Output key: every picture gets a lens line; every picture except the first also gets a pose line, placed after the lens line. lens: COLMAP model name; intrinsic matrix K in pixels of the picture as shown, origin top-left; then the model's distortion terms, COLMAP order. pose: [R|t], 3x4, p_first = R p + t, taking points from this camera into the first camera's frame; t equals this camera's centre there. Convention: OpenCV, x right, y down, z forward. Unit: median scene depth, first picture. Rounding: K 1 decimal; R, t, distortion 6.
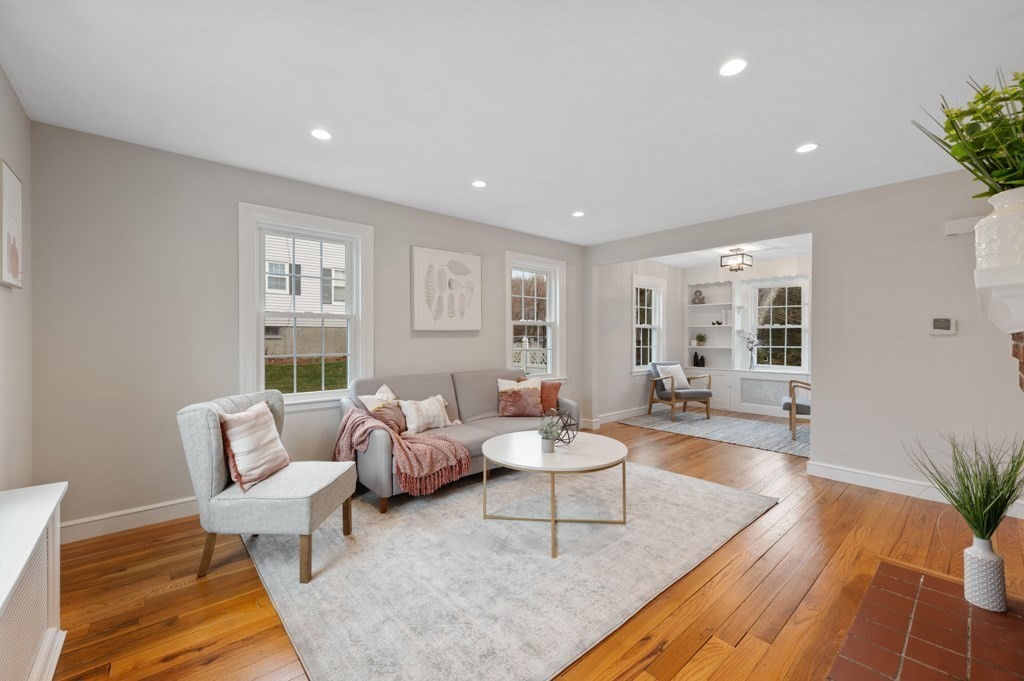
lens RADIAL K [[419.9, 0, 510.9], [0, 419.9, 339.3], [0, 0, 1]] dist [0.001608, -0.000090]
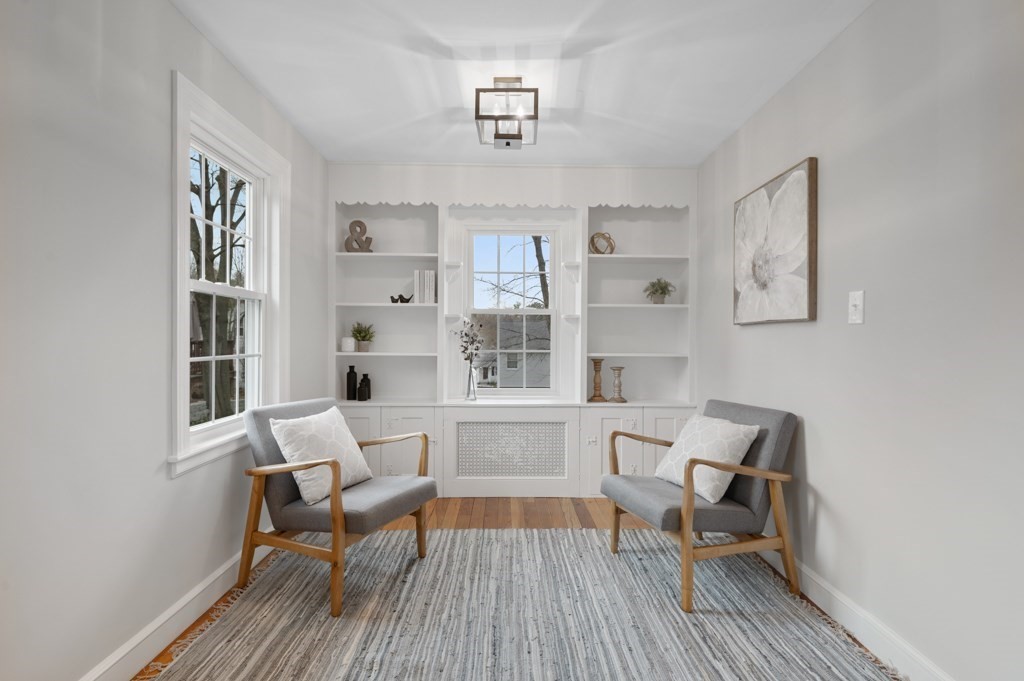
lens RADIAL K [[498.1, 0, 511.5], [0, 498.1, 338.6], [0, 0, 1]] dist [-0.003728, -0.000091]
pose [[0.652241, 0.001428, 0.758010, 0.179137], [0.001395, 0.999994, -0.003084, 0.005008], [-0.758010, 0.003069, 0.652235, 0.598822]]
